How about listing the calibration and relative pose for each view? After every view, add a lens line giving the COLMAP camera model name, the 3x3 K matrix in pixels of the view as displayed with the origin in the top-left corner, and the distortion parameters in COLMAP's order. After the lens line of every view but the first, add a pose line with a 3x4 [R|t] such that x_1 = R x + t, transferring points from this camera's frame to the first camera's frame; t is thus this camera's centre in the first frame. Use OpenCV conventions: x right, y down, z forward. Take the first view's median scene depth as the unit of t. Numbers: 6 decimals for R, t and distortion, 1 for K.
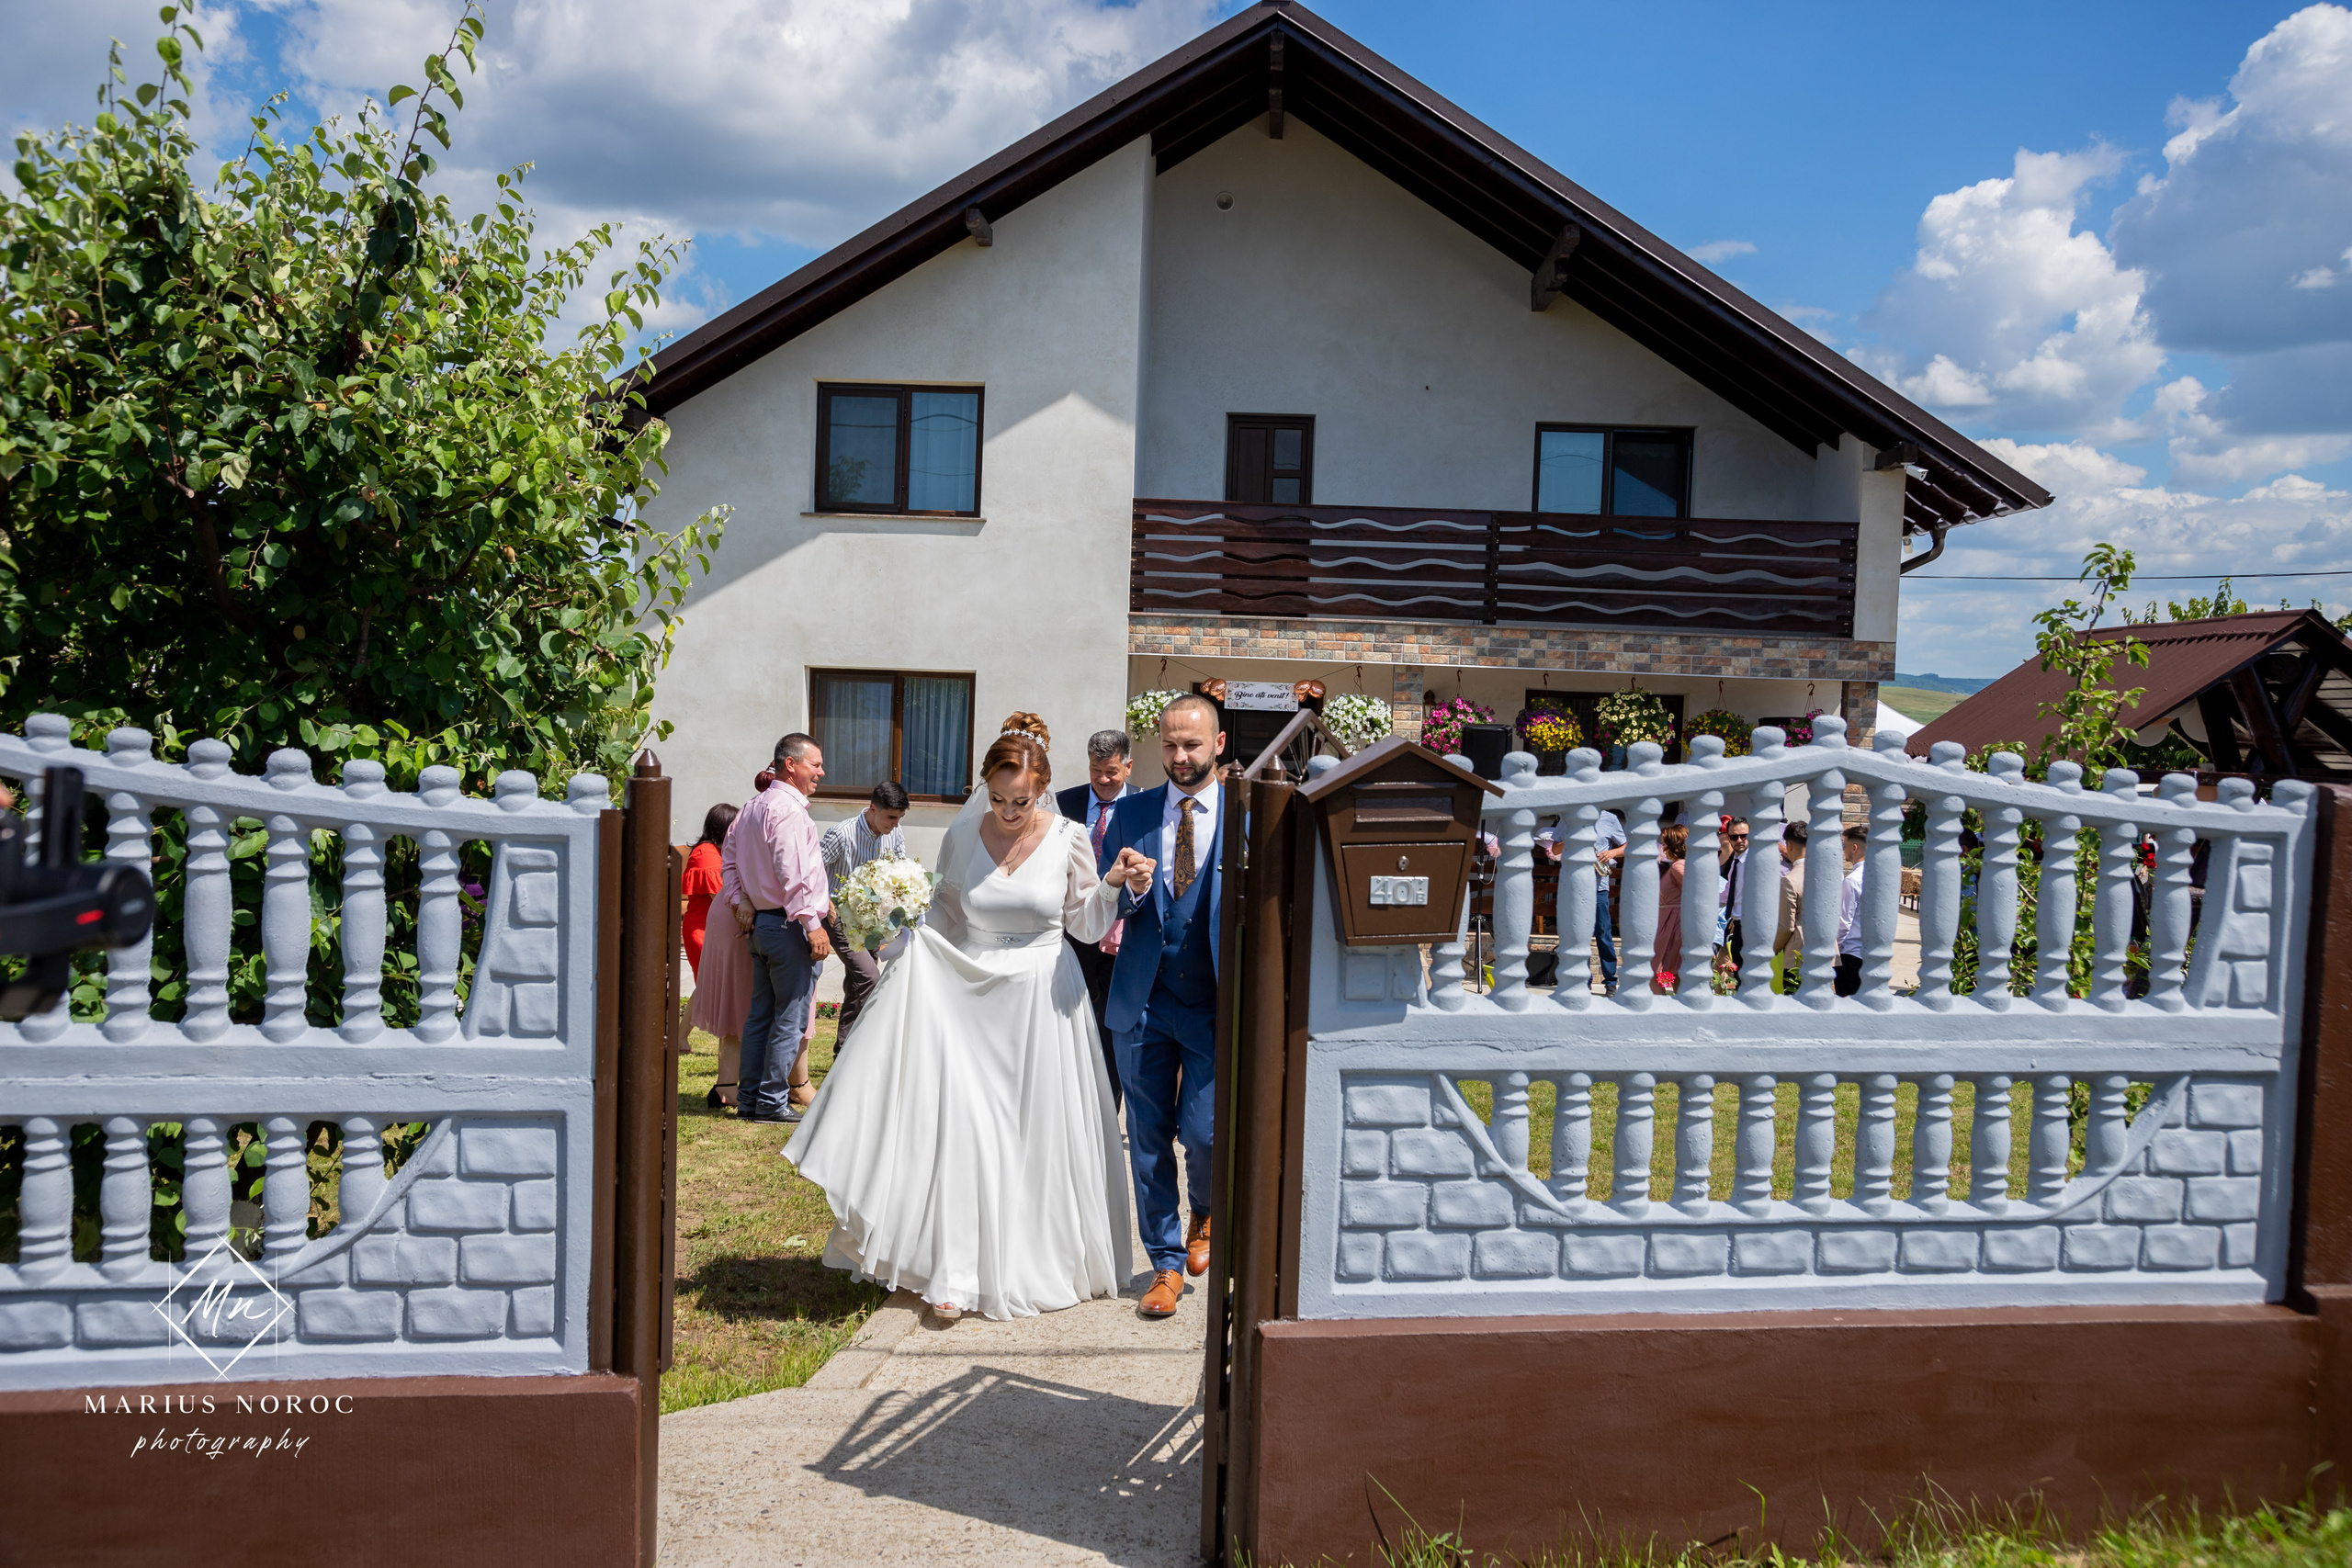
lens RADIAL K [[2153.5, 0, 1212.4], [0, 2153.5, 821.7], [0, 0, 1]] dist [0.000697, 0.039216]
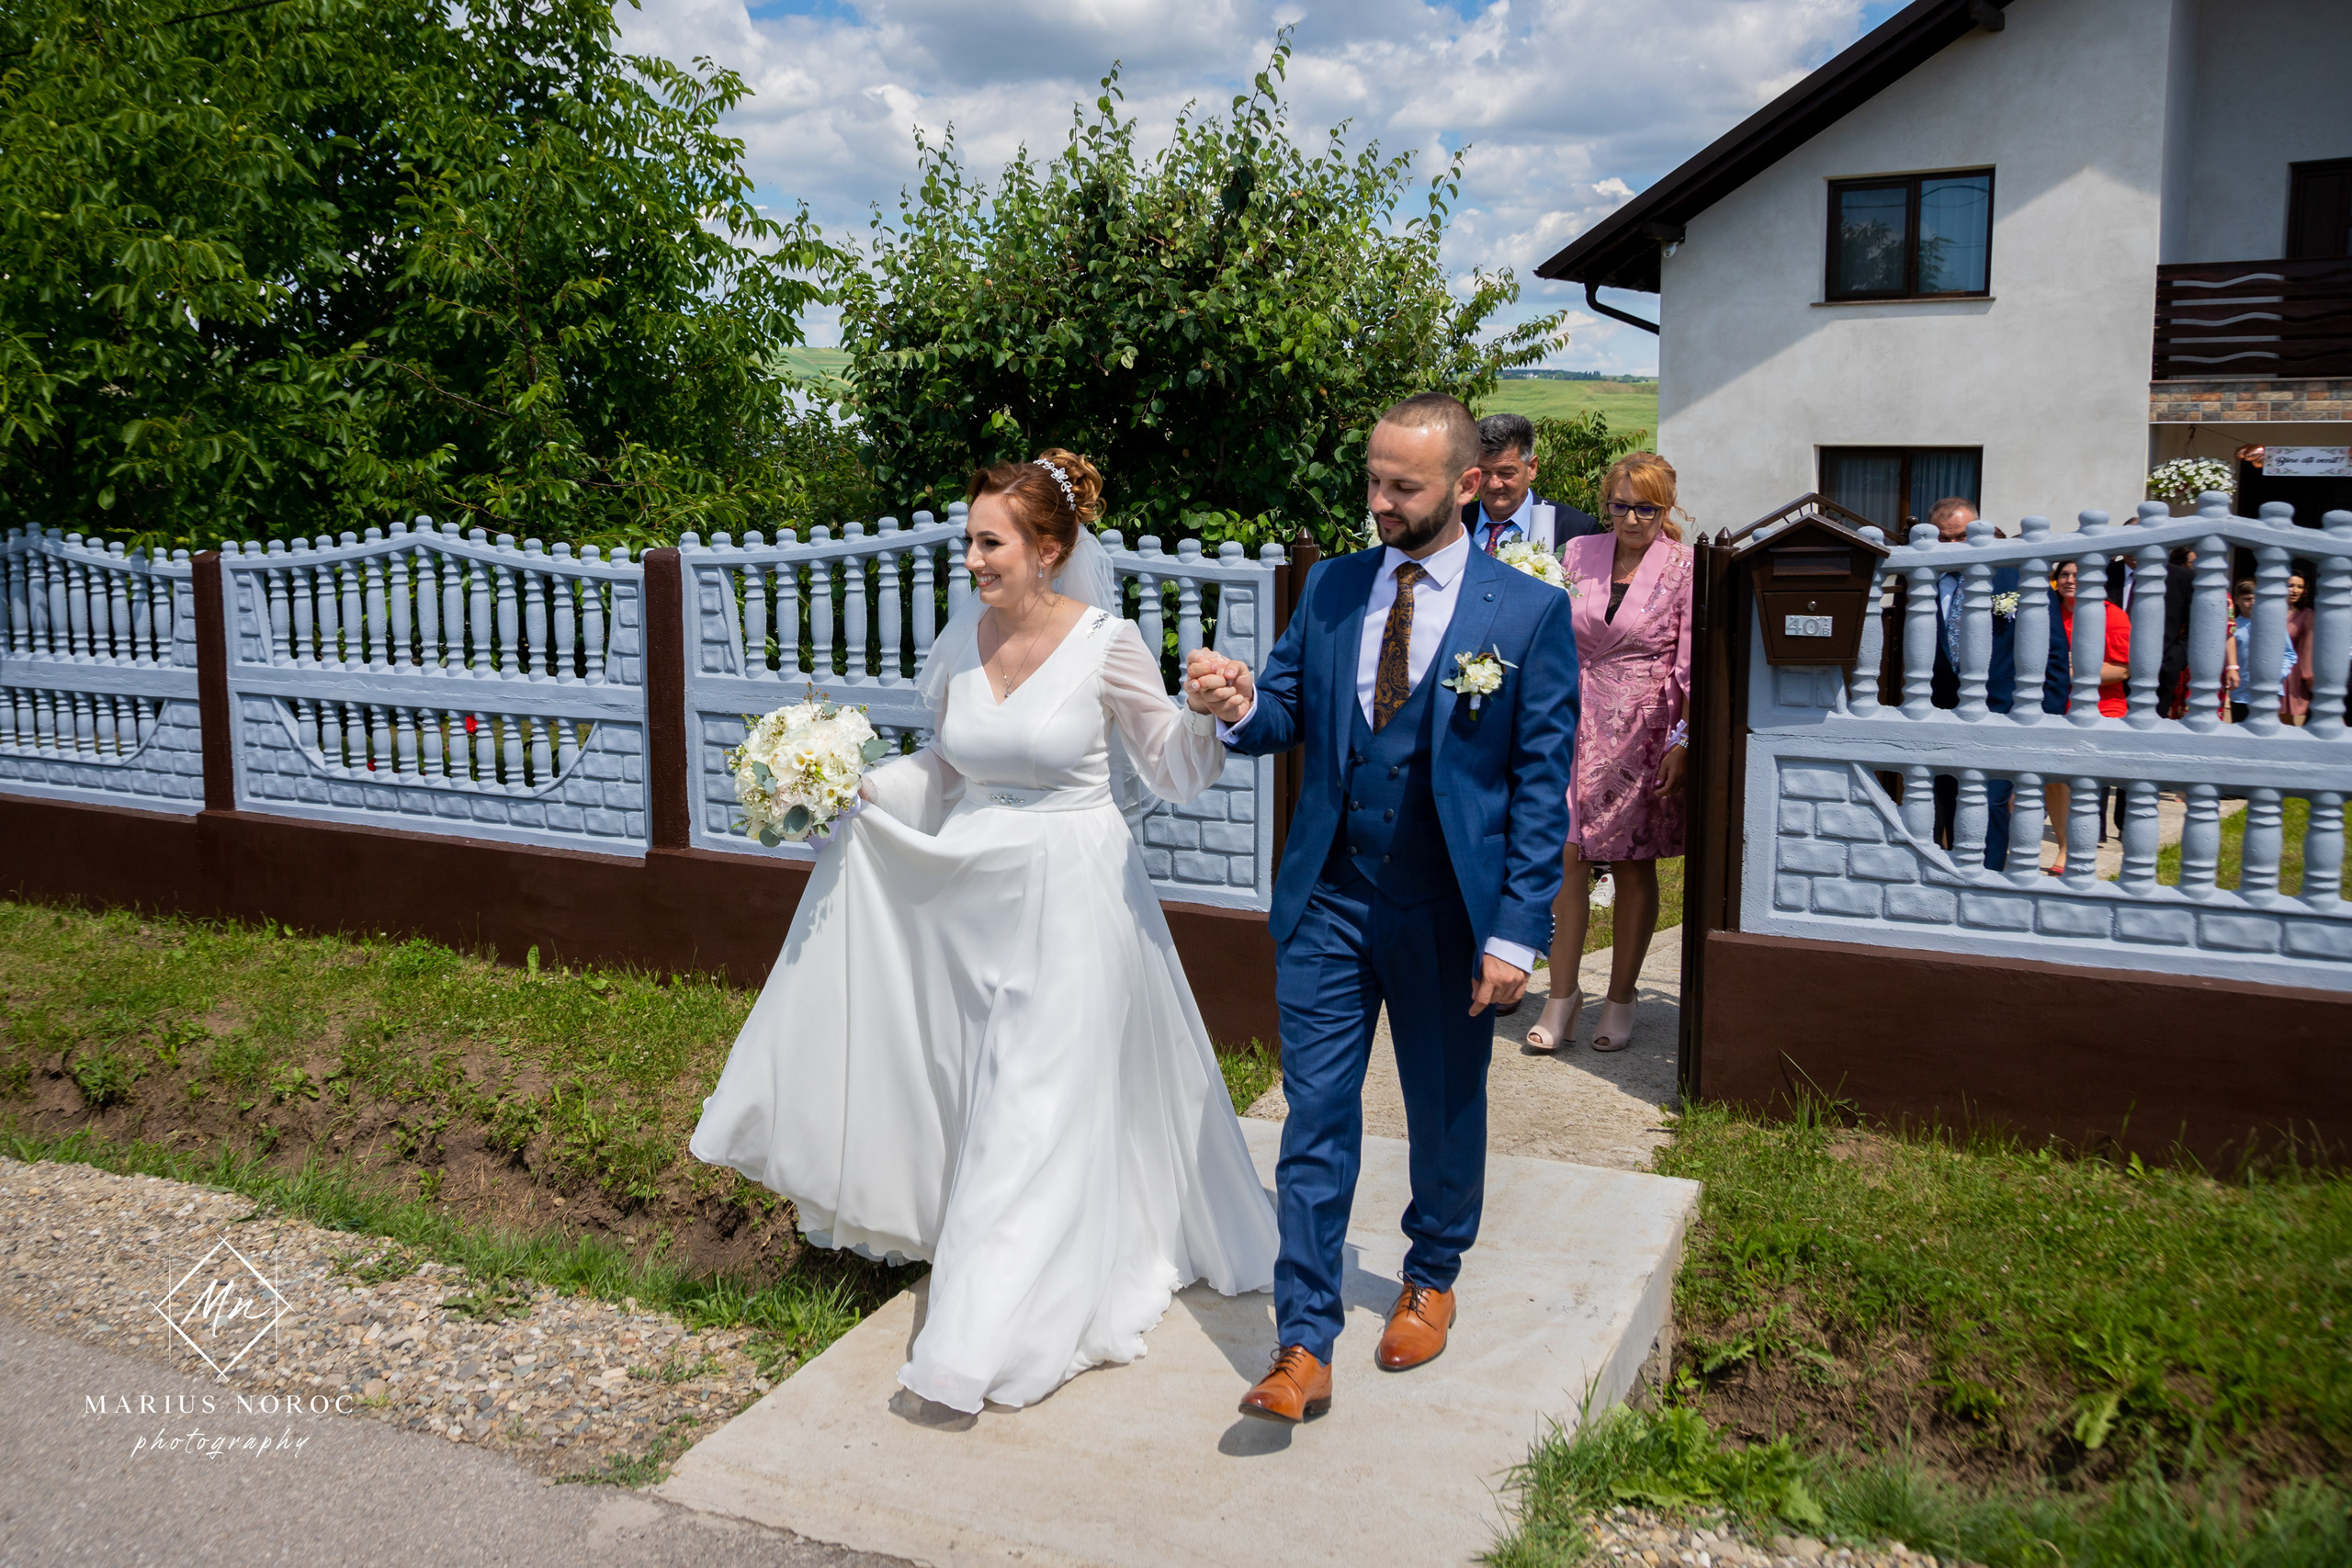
lens RADIAL K [[2486.9, 0, 1153.3], [0, 2486.9, 738.8], [0, 0, 1]] dist [-0.066030, 0.000000]
pose [[0.815555, 0.039724, -0.577314, 0.606637], [-0.007690, 0.998297, 0.057827, 0.014668], [0.578628, -0.042722, 0.814472, -0.488095]]
